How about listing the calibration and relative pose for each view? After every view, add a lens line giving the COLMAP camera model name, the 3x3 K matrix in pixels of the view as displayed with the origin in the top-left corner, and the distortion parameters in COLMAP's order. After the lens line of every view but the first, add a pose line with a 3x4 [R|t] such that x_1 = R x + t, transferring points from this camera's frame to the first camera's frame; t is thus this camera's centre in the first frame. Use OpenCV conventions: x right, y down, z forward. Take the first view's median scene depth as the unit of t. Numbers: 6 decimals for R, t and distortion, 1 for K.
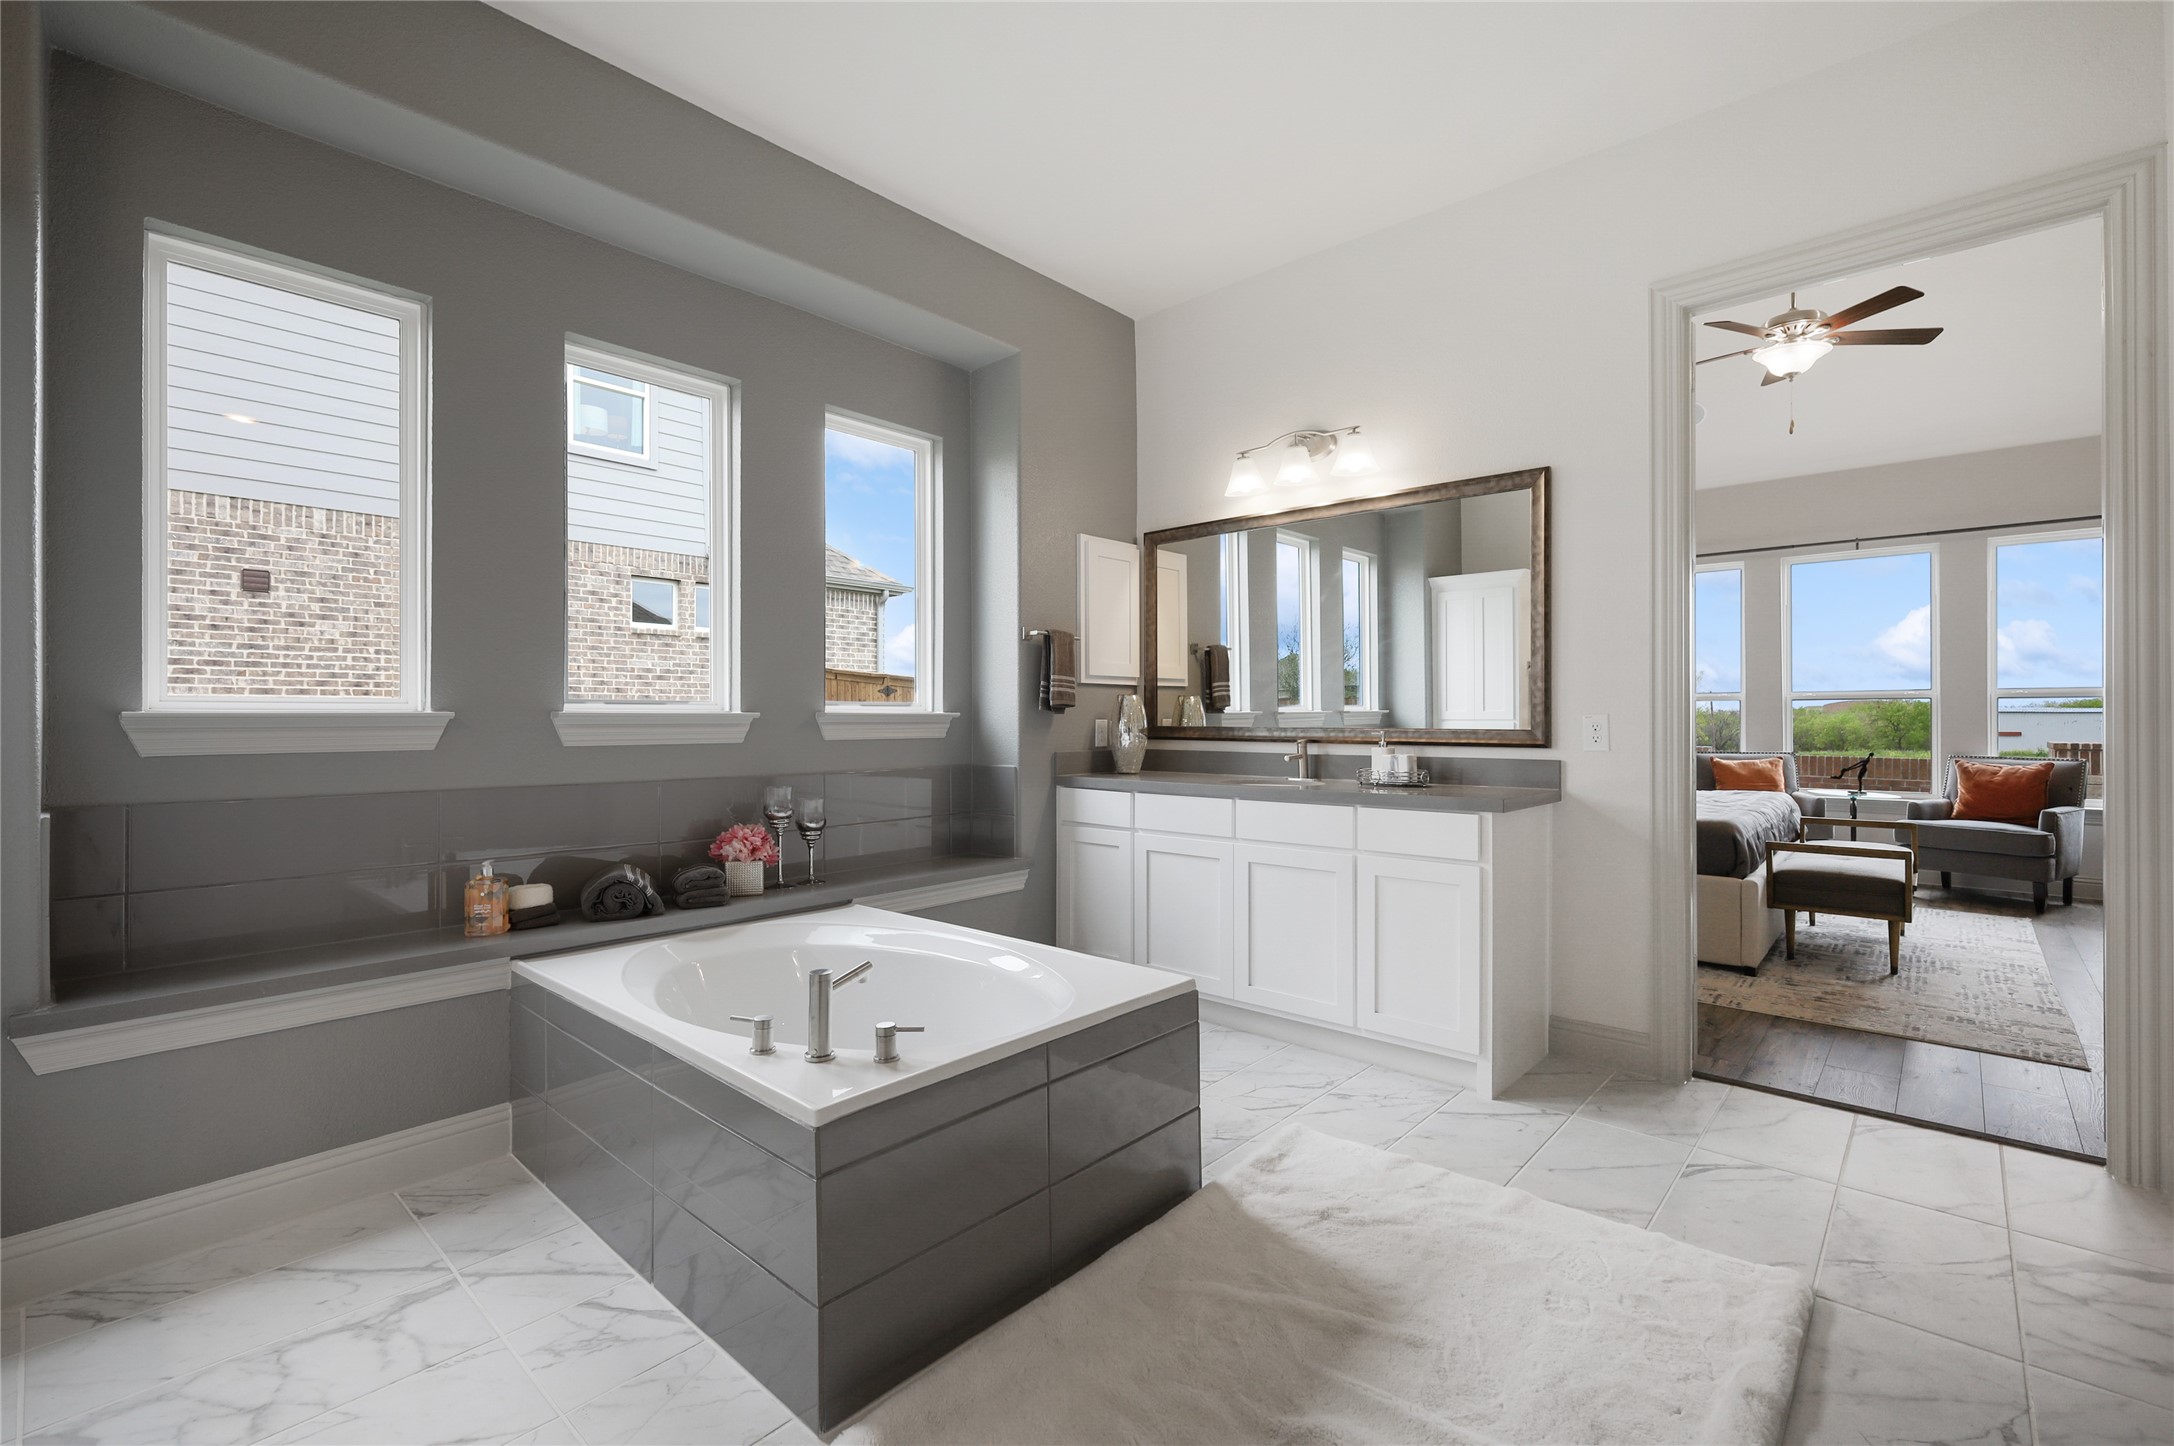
lens RADIAL K [[945.9, 0, 1084.7], [0, 945.9, 722.3], [0, 0, 1]] dist [0.003084, 0.000329]
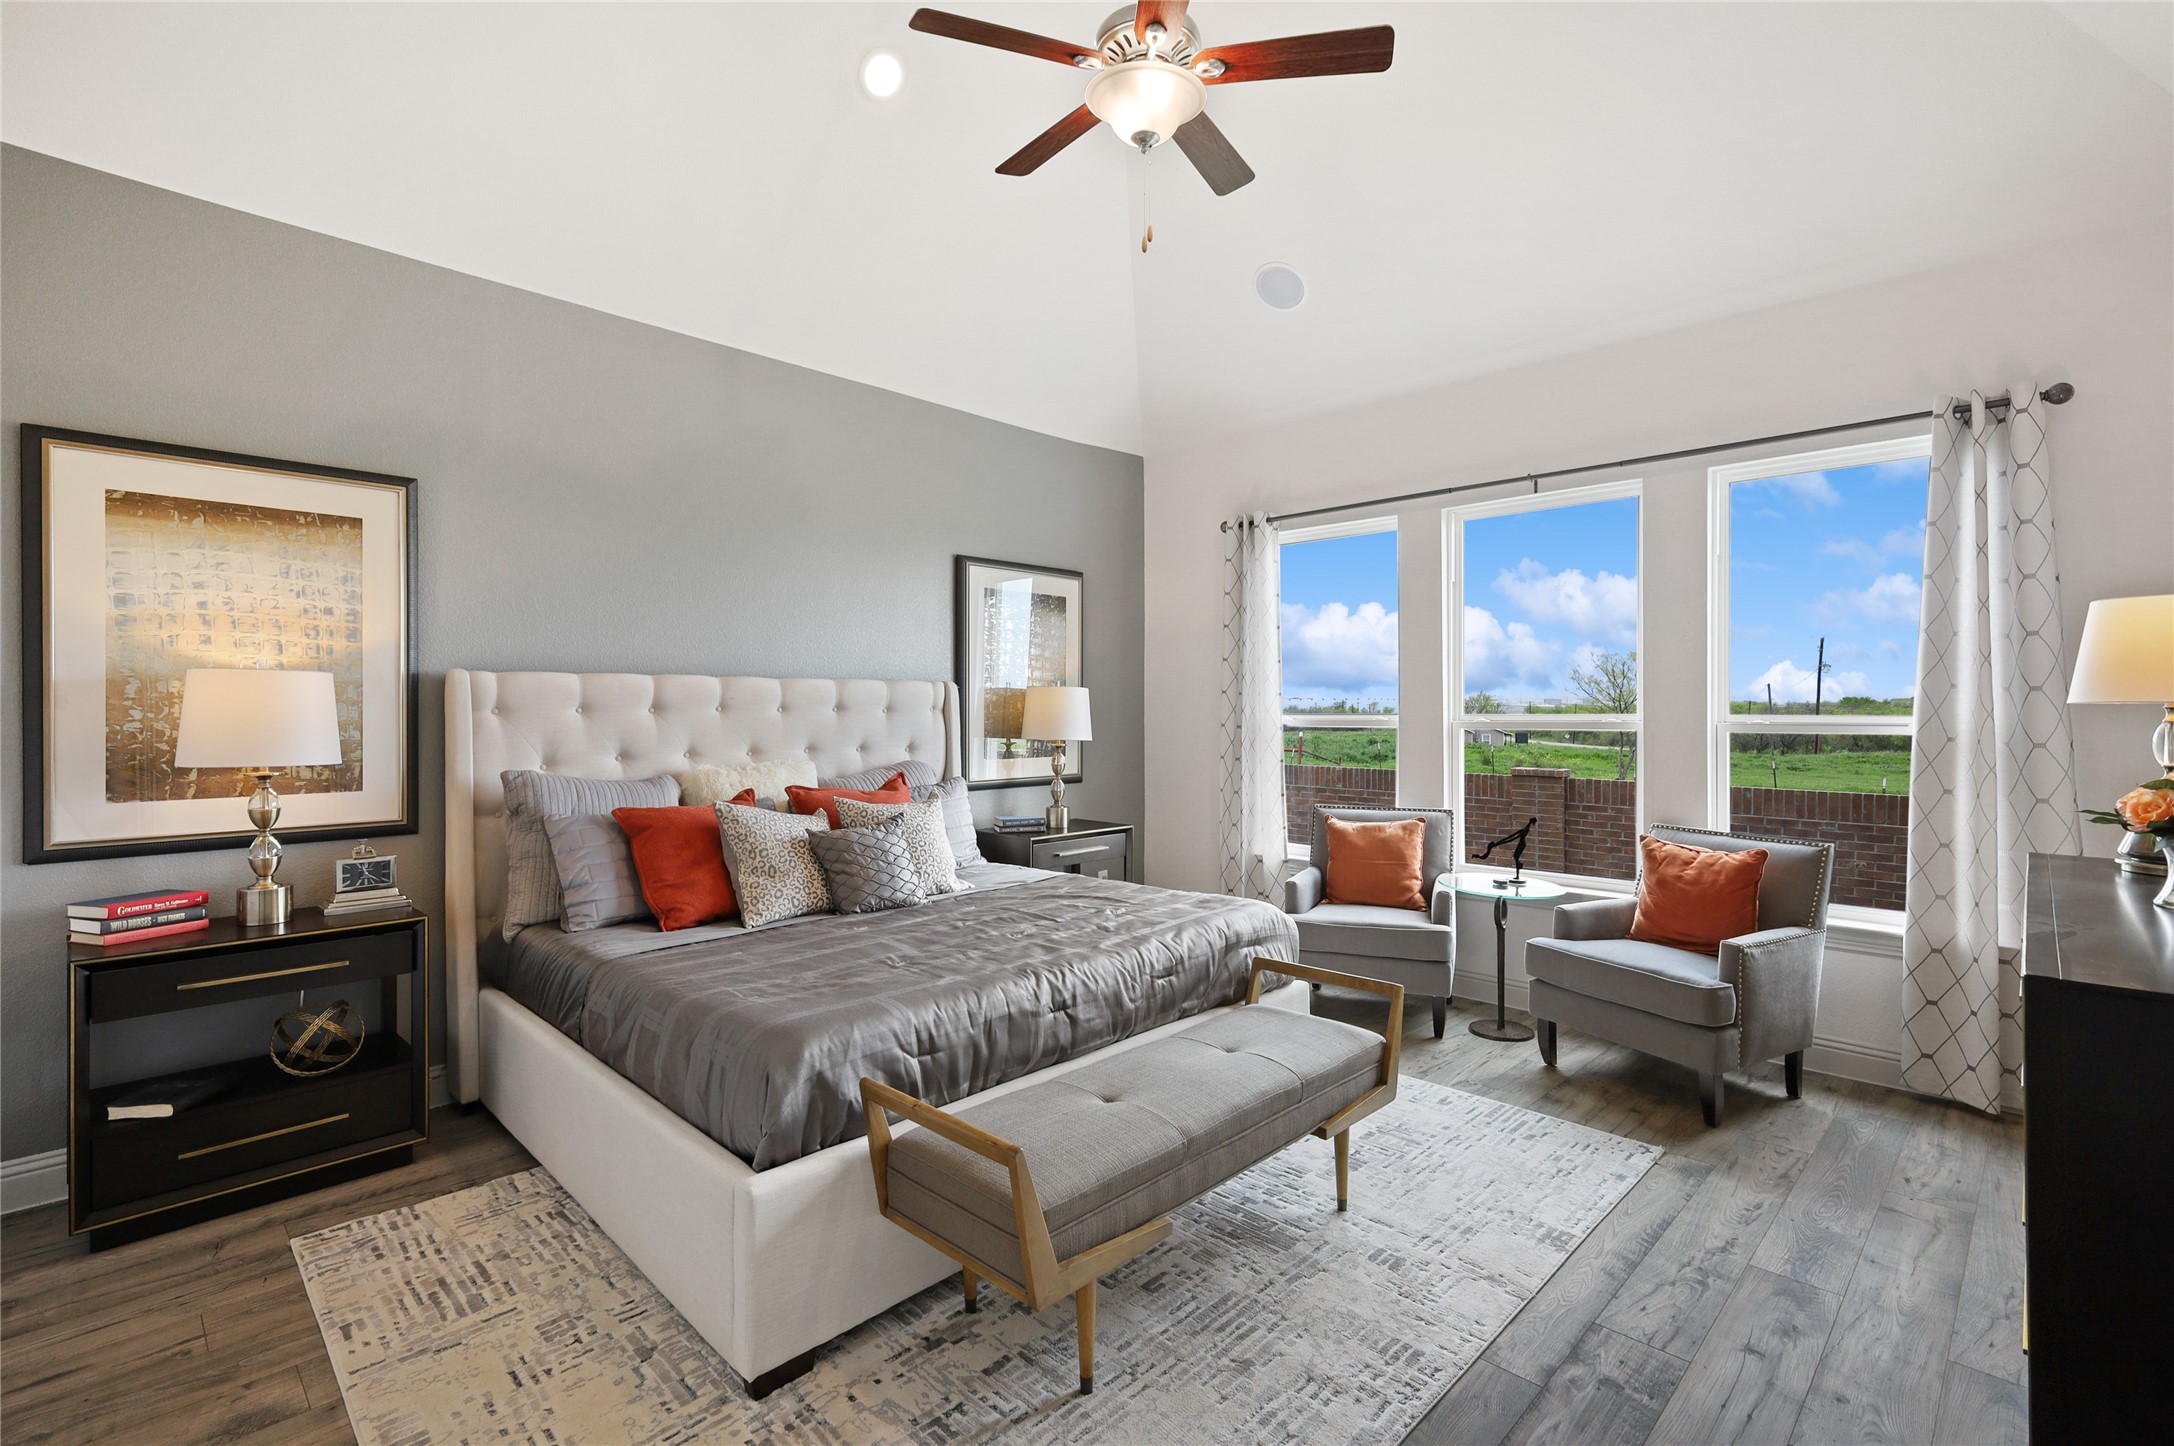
lens RADIAL K [[986.6, 0, 1089.4], [0, 986.6, 715.3], [0, 0, 1]] dist [-0.001647, -0.000116]
pose [[0.999115, -0.003790, -0.041897, 0.615226], [0.003684, 0.999990, -0.002615, -0.037150], [0.041906, 0.002459, 0.999119, 0.375122]]
